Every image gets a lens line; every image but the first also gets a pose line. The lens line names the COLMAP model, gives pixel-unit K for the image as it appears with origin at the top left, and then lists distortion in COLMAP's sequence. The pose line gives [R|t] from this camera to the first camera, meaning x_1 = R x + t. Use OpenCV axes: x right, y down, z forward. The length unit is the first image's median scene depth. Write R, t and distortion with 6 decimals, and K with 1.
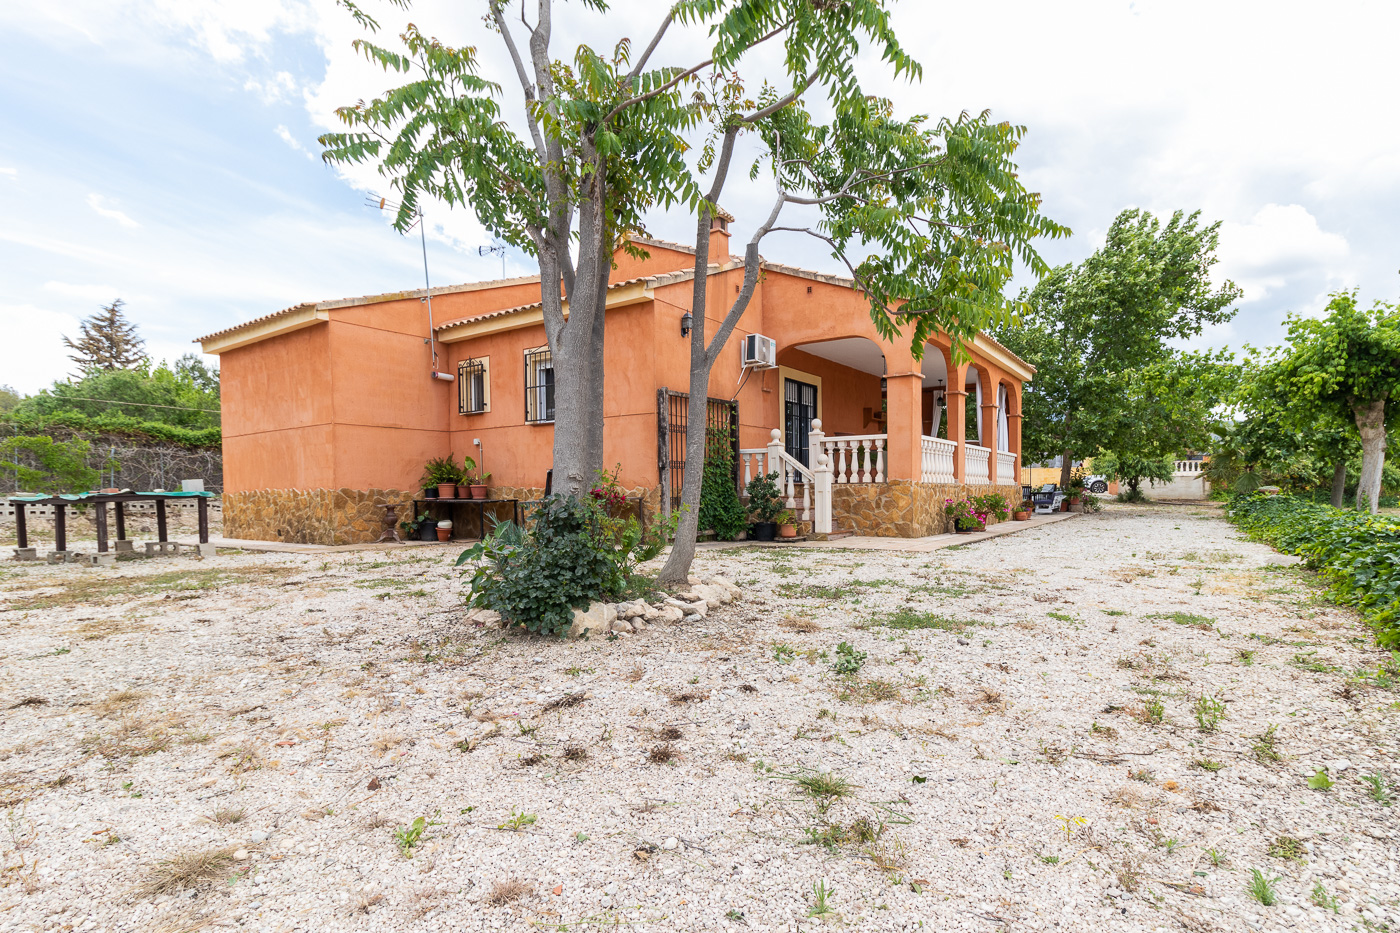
lens RADIAL K [[733.5, 0, 698.7], [0, 733.5, 506.9], [0, 0, 1]] dist [0.000717, 0.002354]
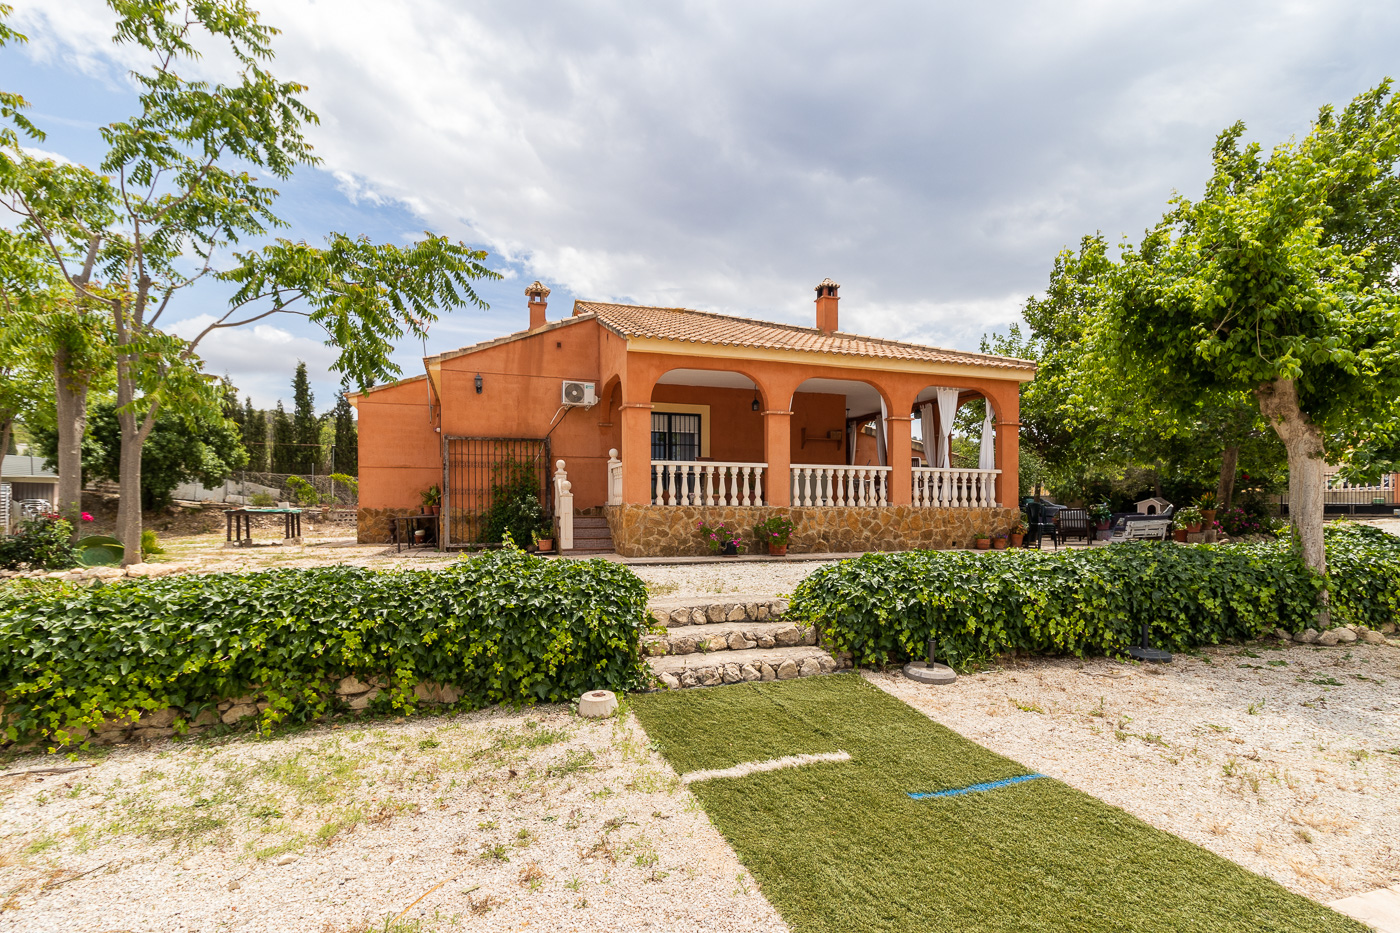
lens RADIAL K [[677.7, 0, 697.2], [0, 677.7, 508.8], [0, 0, 1]] dist [0.001848, 0.000192]
pose [[0.802023, 0.006764, -0.597254, 0.915922], [-0.016865, 0.999794, -0.011324, -0.018081], [0.597055, 0.019155, 0.801972, 0.246682]]
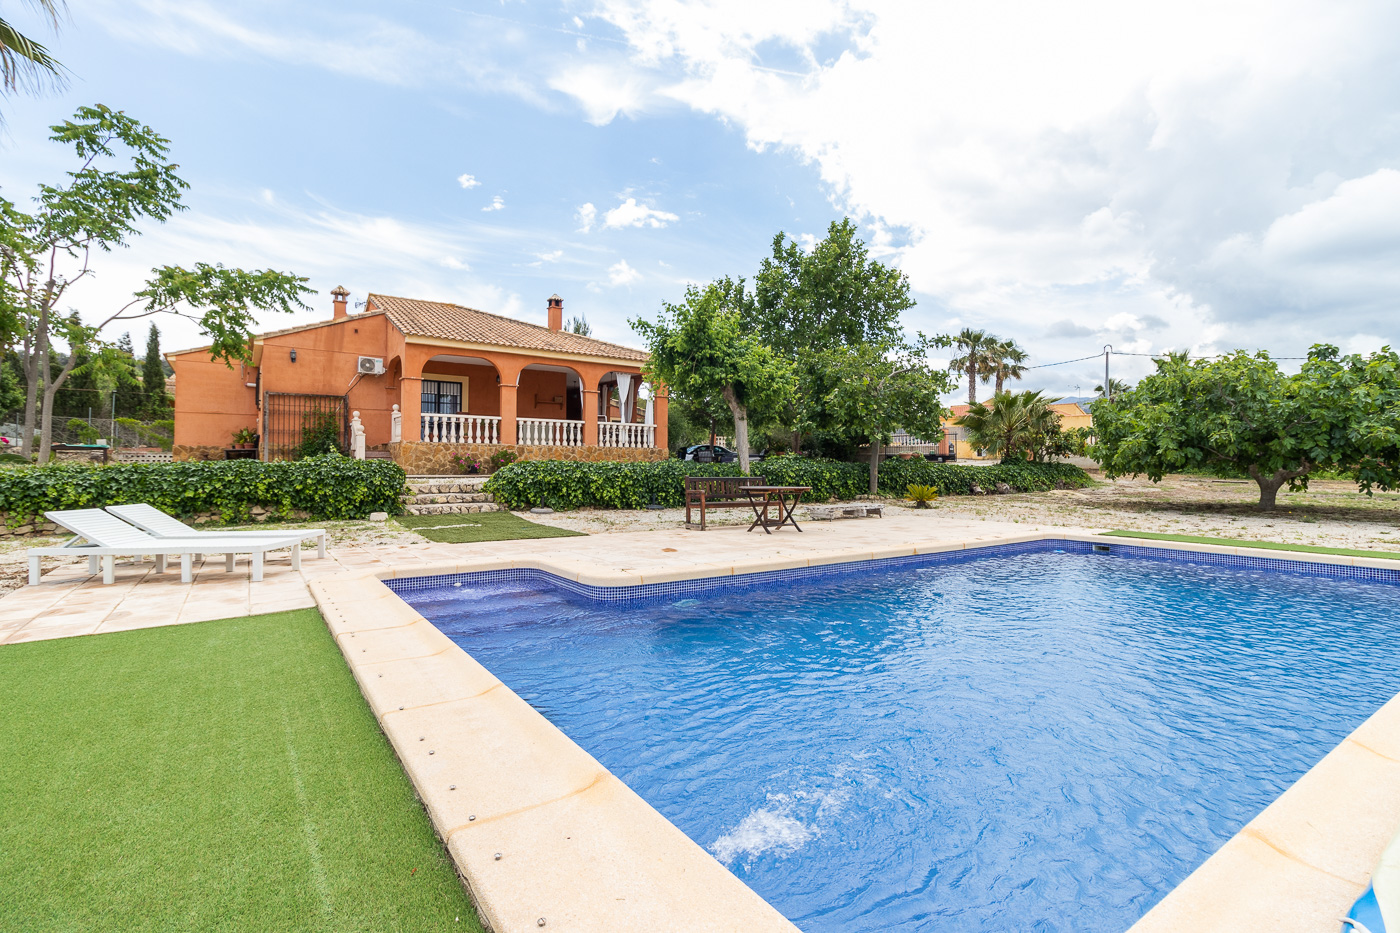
lens RADIAL K [[657.4, 0, 697.2], [0, 657.4, 452.5], [0, 0, 1]] dist [-0.001495, 0.000237]
pose [[0.940127, 0.004832, -0.340791, 1.359725], [-0.017729, 0.999239, -0.034738, 0.030499], [0.340364, 0.038700, 0.939497, -0.177753]]
